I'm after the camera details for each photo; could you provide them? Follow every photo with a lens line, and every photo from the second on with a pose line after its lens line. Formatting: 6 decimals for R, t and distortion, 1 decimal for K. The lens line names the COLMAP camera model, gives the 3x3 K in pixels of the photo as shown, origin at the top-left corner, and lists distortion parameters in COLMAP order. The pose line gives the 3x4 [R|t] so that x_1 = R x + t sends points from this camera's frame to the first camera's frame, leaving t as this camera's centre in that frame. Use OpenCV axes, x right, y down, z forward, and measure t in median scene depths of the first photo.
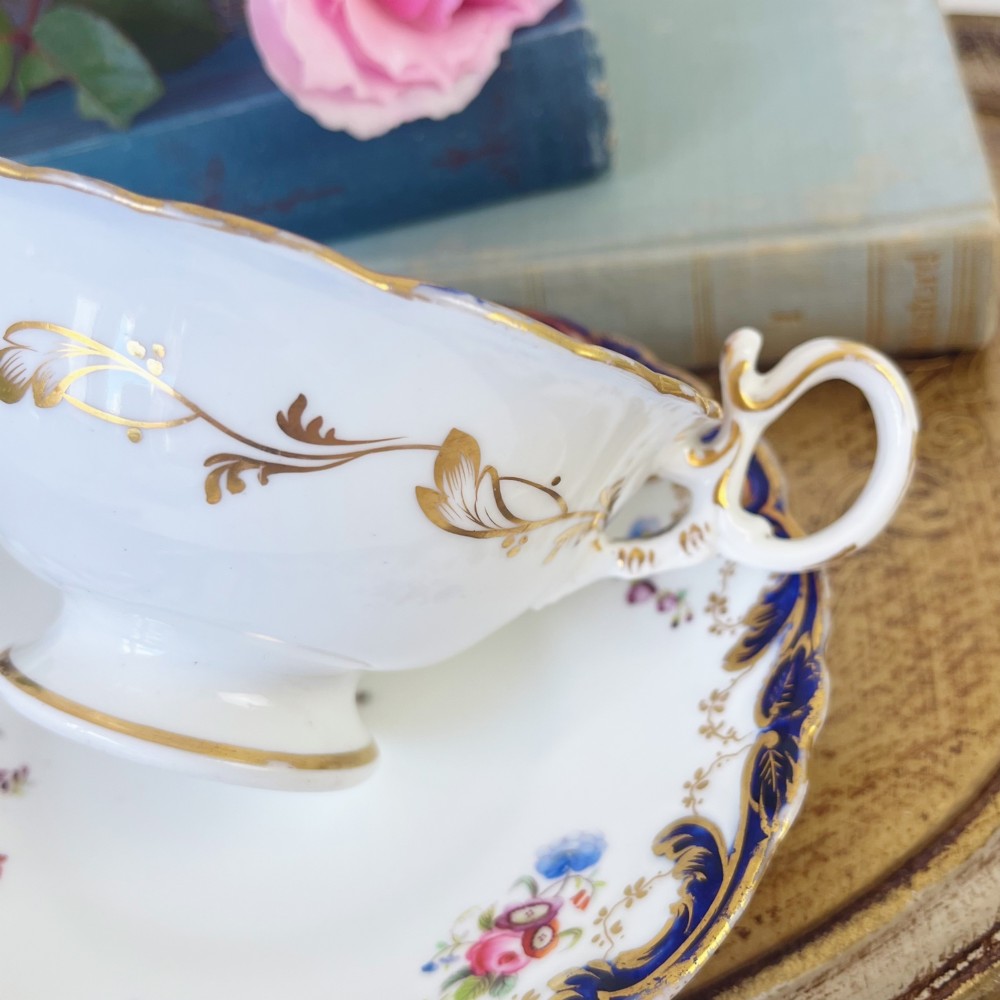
lens RADIAL K [[1287.5, 0, 523.5], [0, 1287.5, 513.0], [0, 0, 1]] dist [-0.004000, 0.000000]
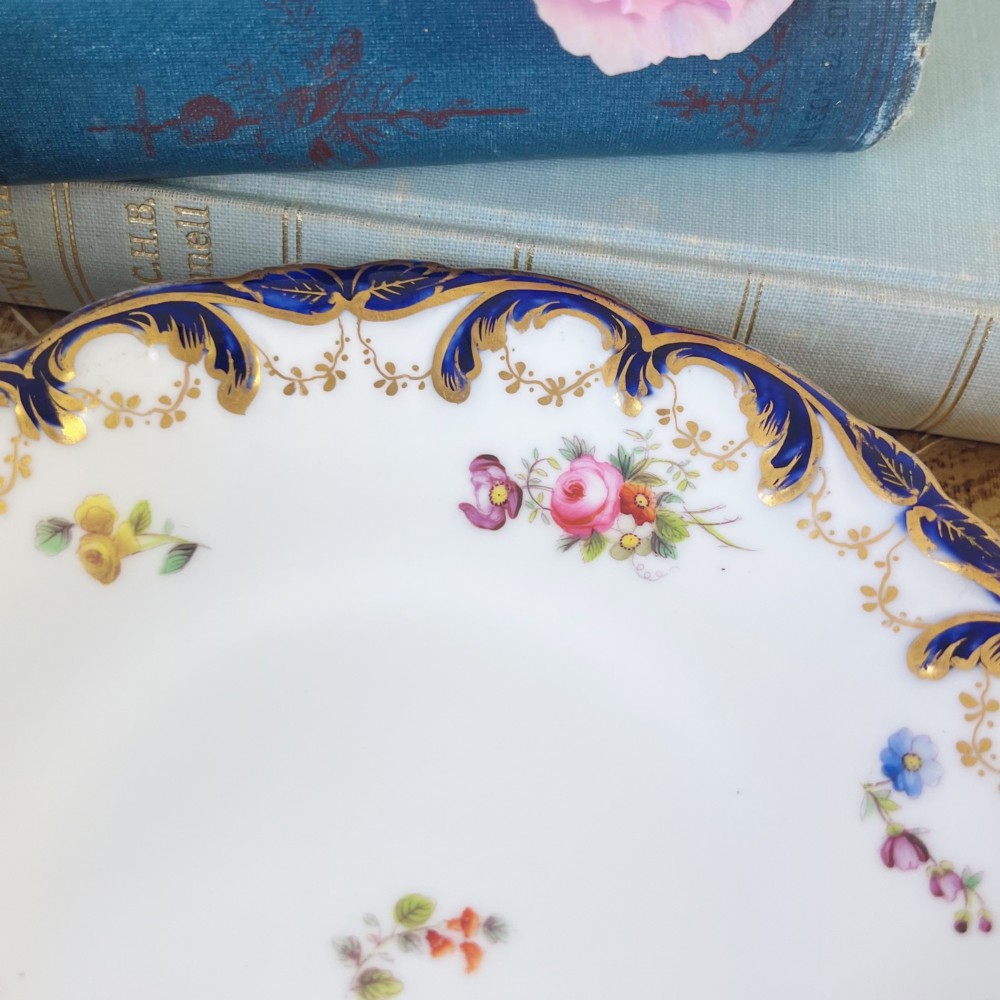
lens RADIAL K [[1263.3, 0, 505.5], [0, 1263.3, 493.6], [0, 0, 1]] dist [-0.003491, 0.000000]
pose [[0.969618, 0.157140, 0.187477, -0.334500], [-0.194687, 0.959742, 0.202466, -0.266109], [-0.148114, -0.232814, 0.961176, 0.450197]]
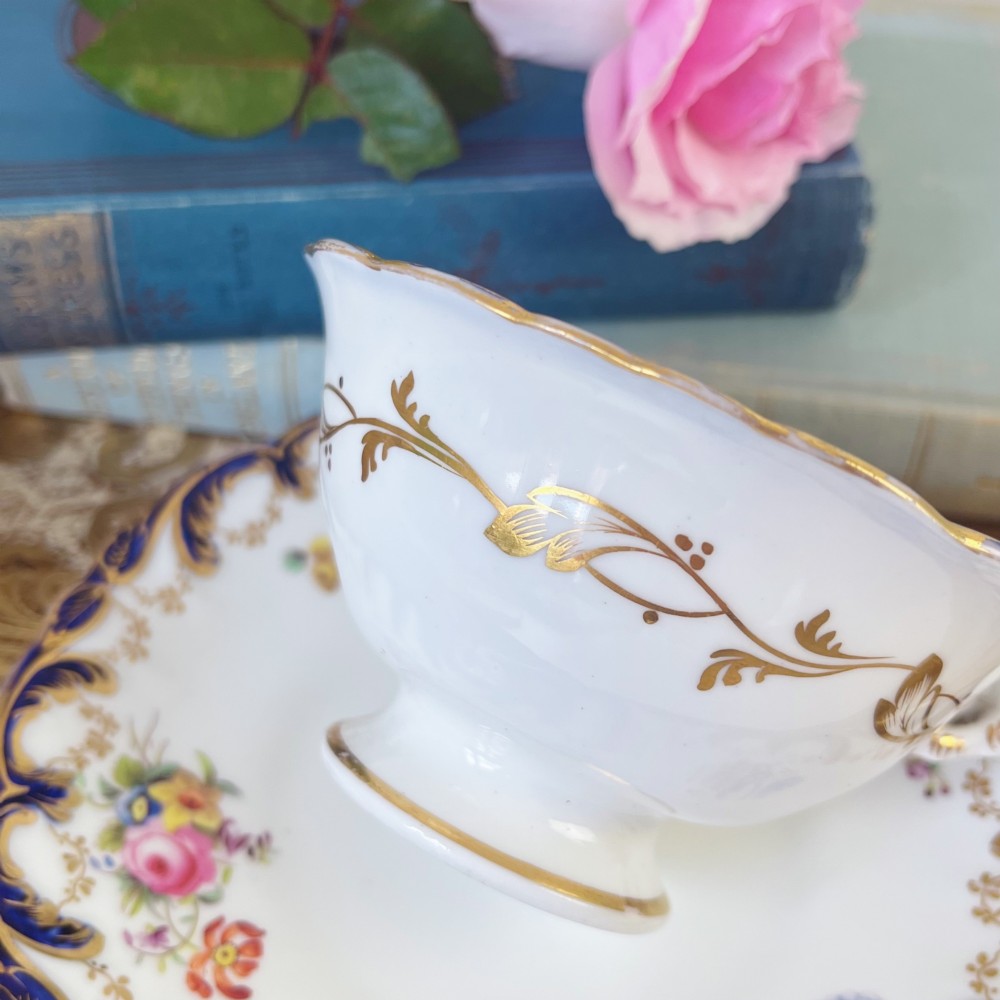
lens RADIAL K [[1287.5, 0, 510.1], [0, 1287.5, 515.3], [0, 0, 1]] dist [-0.004000, 0.000000]
pose [[0.977462, 0.168148, 0.127648, -0.429229], [-0.171814, 0.984962, 0.018189, -0.107808], [-0.122670, -0.039711, 0.991653, 0.003792]]
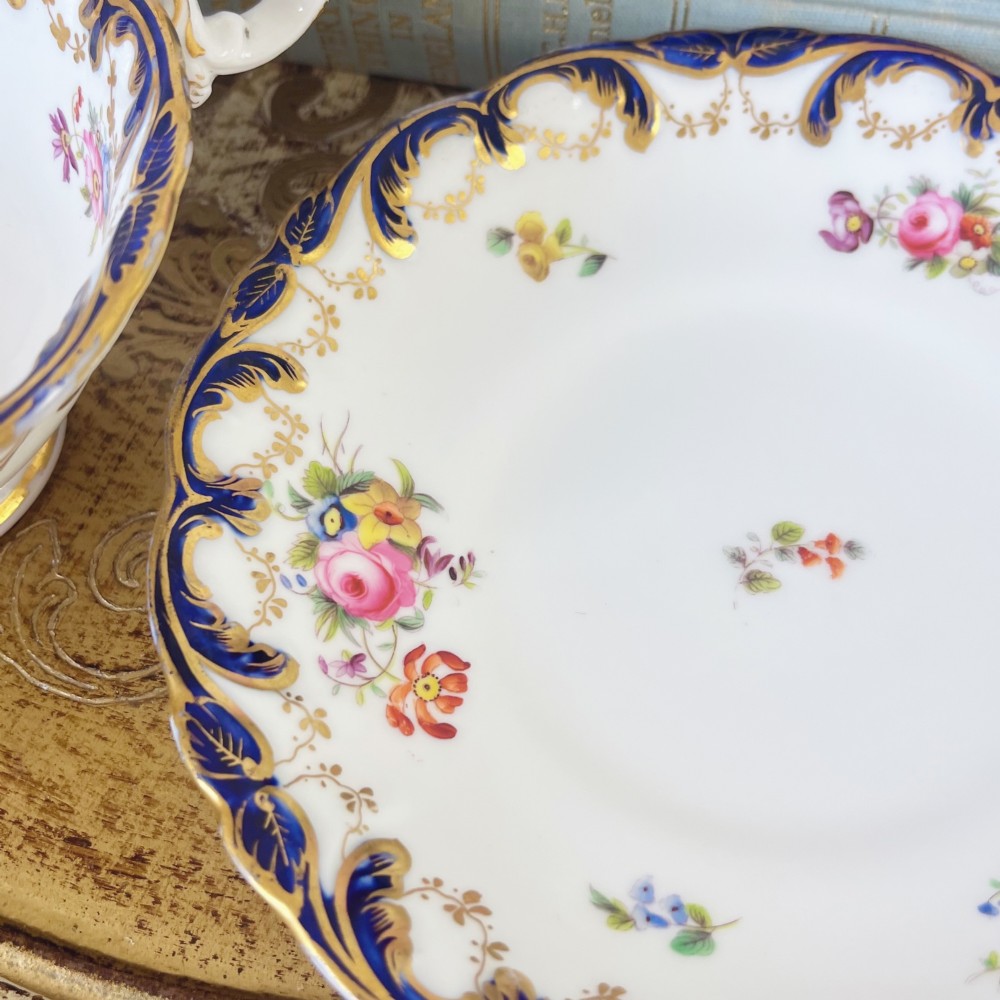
lens RADIAL K [[1287.5, 0, 495.2], [0, 1287.5, 491.1], [0, 0, 1]] dist [-0.004000, 0.000000]
pose [[0.980868, 0.188415, 0.048959, -0.486826], [-0.194536, 0.939284, 0.282667, -0.112050], [0.007272, -0.286784, 0.957968, 0.187494]]
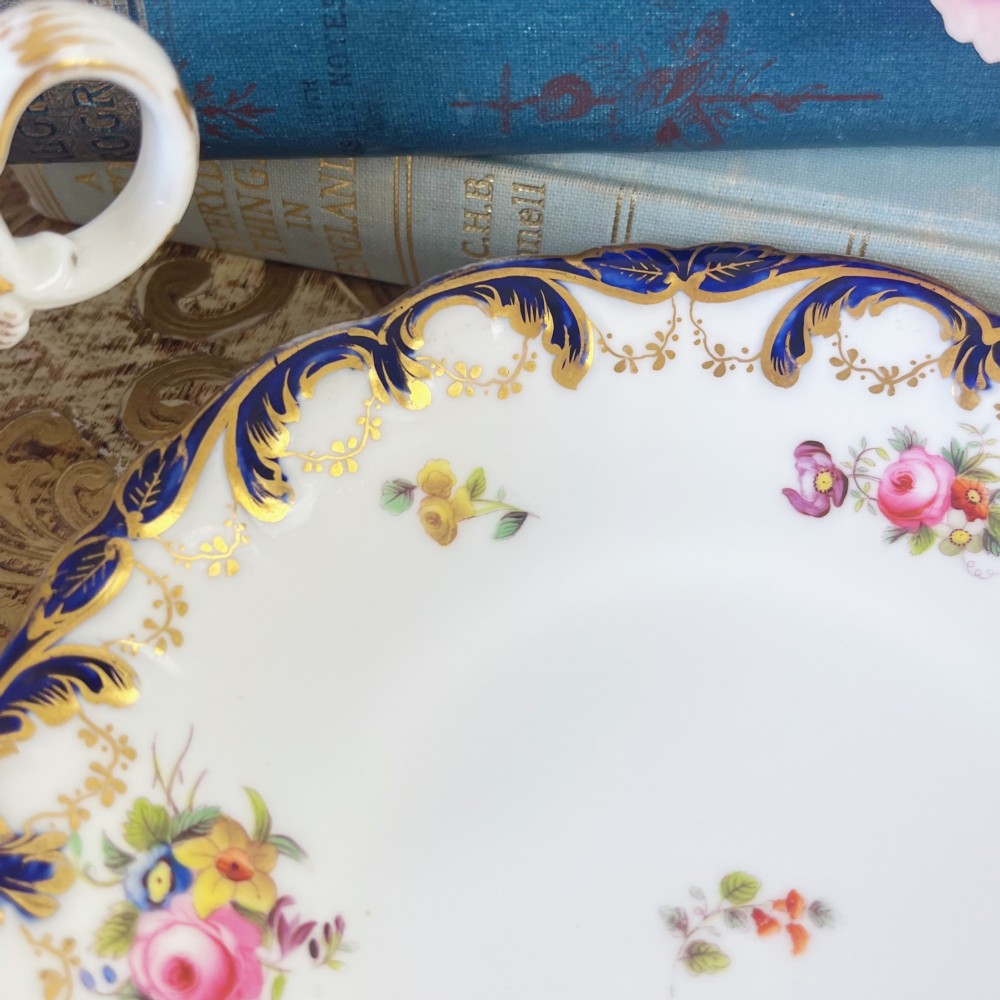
lens RADIAL K [[1287.5, 0, 509.3], [0, 1287.5, 489.7], [0, 0, 1]] dist [-0.004000, 0.000000]
pose [[0.974308, 0.213062, 0.072996, -0.458529], [-0.224271, 0.947544, 0.227735, -0.233291], [-0.020645, -0.238255, 0.970983, 0.432824]]
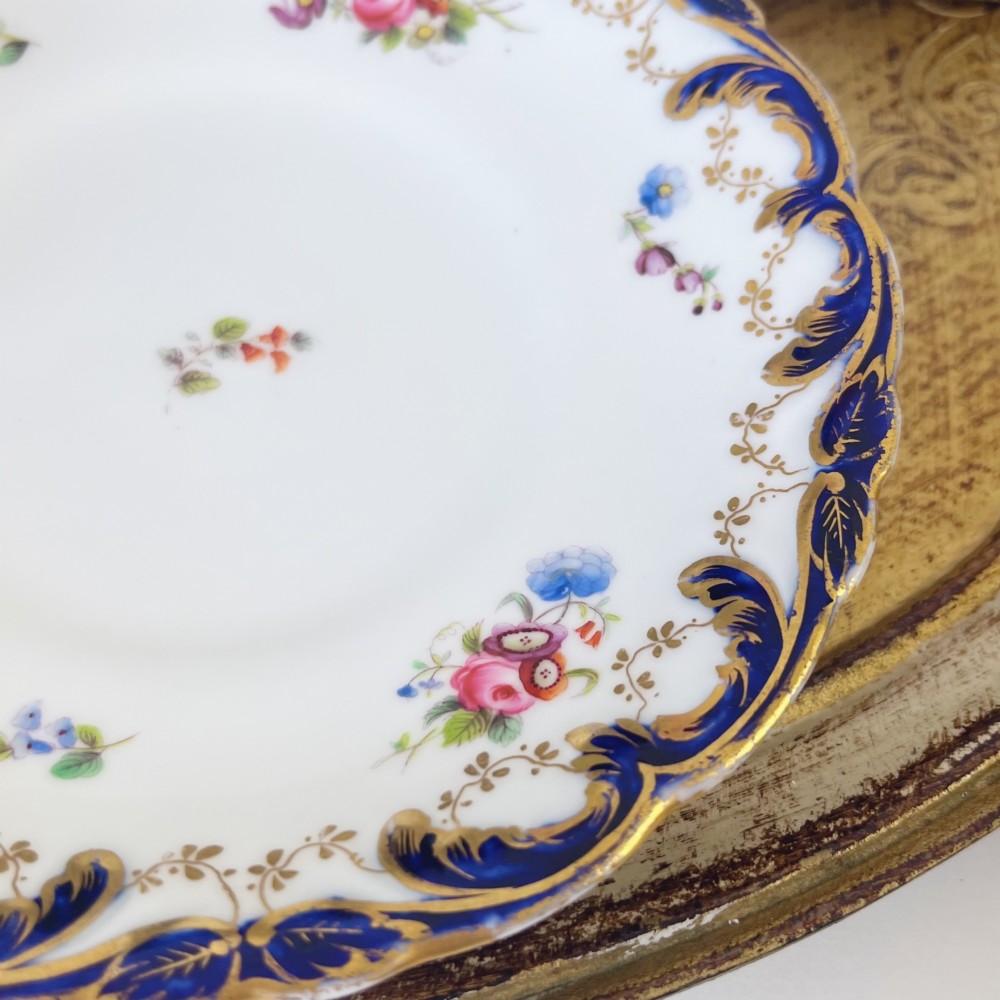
lens RADIAL K [[1287.5, 0, 494.5], [0, 1287.5, 488.4], [0, 0, 1]] dist [-0.004000, 0.000000]
pose [[0.971856, 0.095545, 0.215332, -0.200333], [-0.160451, 0.937733, 0.308079, -0.045907], [-0.172488, -0.333959, 0.926671, 0.221803]]
